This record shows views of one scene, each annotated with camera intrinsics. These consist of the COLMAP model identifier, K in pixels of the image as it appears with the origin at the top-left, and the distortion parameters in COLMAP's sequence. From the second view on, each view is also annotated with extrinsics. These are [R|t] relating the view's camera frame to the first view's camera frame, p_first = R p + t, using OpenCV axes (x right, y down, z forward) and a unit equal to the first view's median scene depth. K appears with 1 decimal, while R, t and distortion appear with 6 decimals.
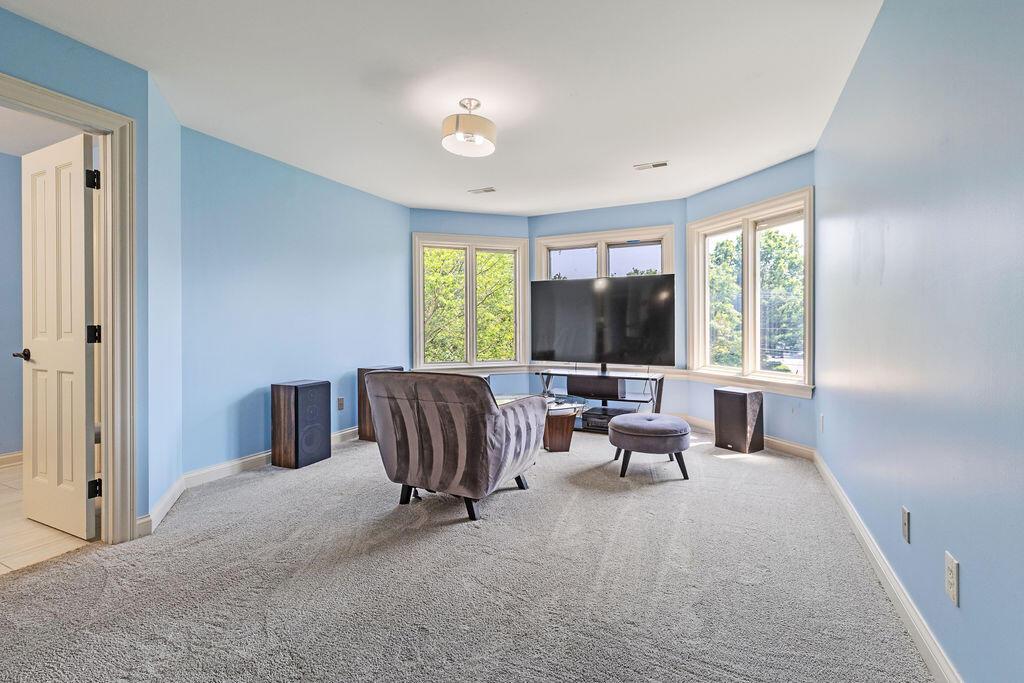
lens RADIAL K [[460.6, 0, 511.9], [0, 460.6, 329.2], [0, 0, 1]] dist [0.012389, -0.000137]
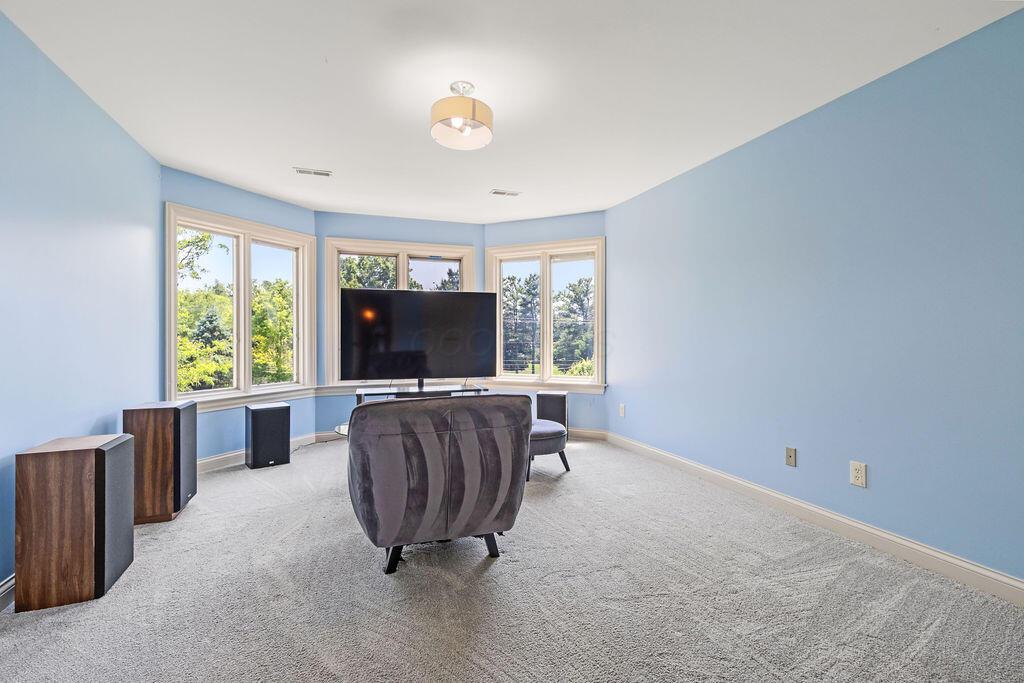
lens RADIAL K [[462.4, 0, 514.4], [0, 462.4, 337.0], [0, 0, 1]] dist [0.004092, -0.000308]
pose [[0.704010, 0.003543, 0.710182, -0.420548], [0.006208, 0.999919, -0.011142, -0.001835], [-0.710163, 0.012253, 0.703930, 0.203552]]
